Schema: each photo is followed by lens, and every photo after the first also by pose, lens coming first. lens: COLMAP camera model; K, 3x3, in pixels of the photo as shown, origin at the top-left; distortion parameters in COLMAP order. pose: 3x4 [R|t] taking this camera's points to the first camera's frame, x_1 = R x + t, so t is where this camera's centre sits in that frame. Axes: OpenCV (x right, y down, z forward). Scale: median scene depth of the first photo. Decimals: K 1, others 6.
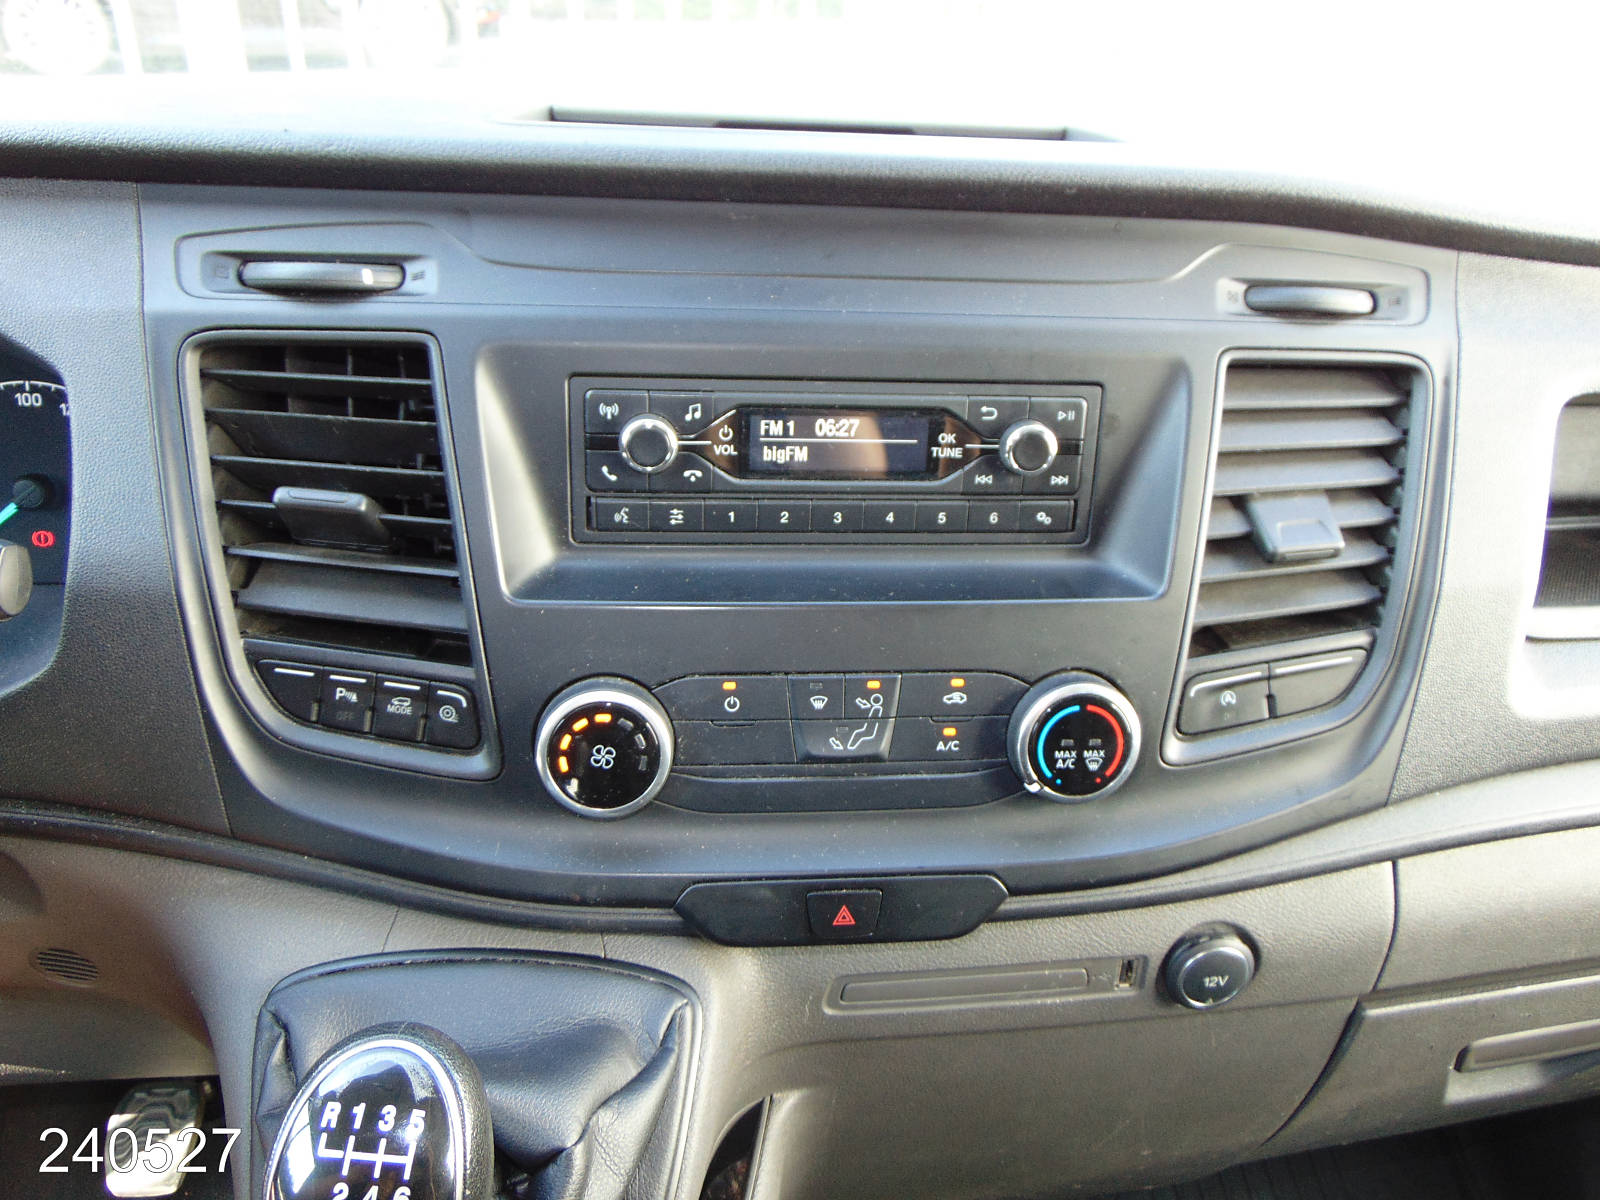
lens RADIAL K [[1171.4, 0, 800.0], [0, 1171.4, 600.0], [0, 0, 1]] dist [-0.020316, 0.007462]
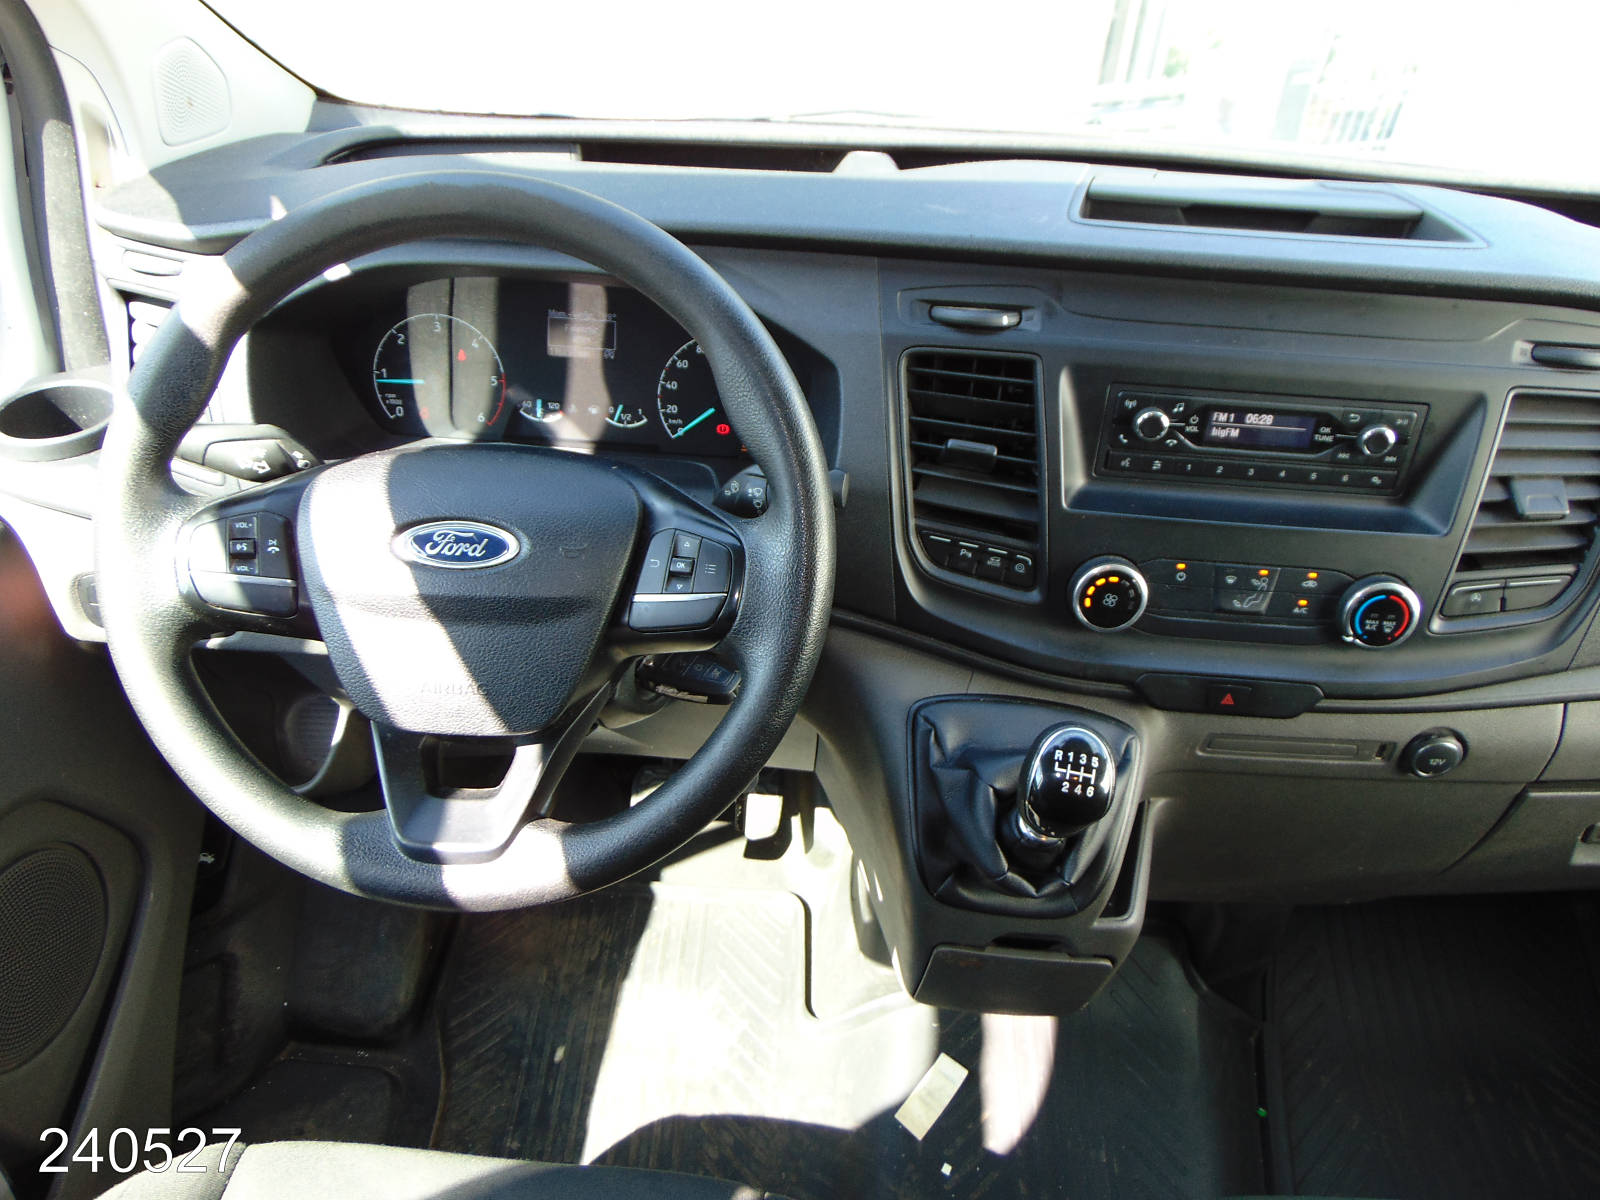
lens RADIAL K [[1142.1, 0, 800.0], [0, 1142.1, 600.0], [0, 0, 1]] dist [-0.026025, 0.042254]
pose [[0.988096, 0.092717, -0.122761, -0.399257], [-0.070900, 0.982633, 0.171478, -0.126314], [0.136528, -0.160733, 0.977510, -0.741178]]
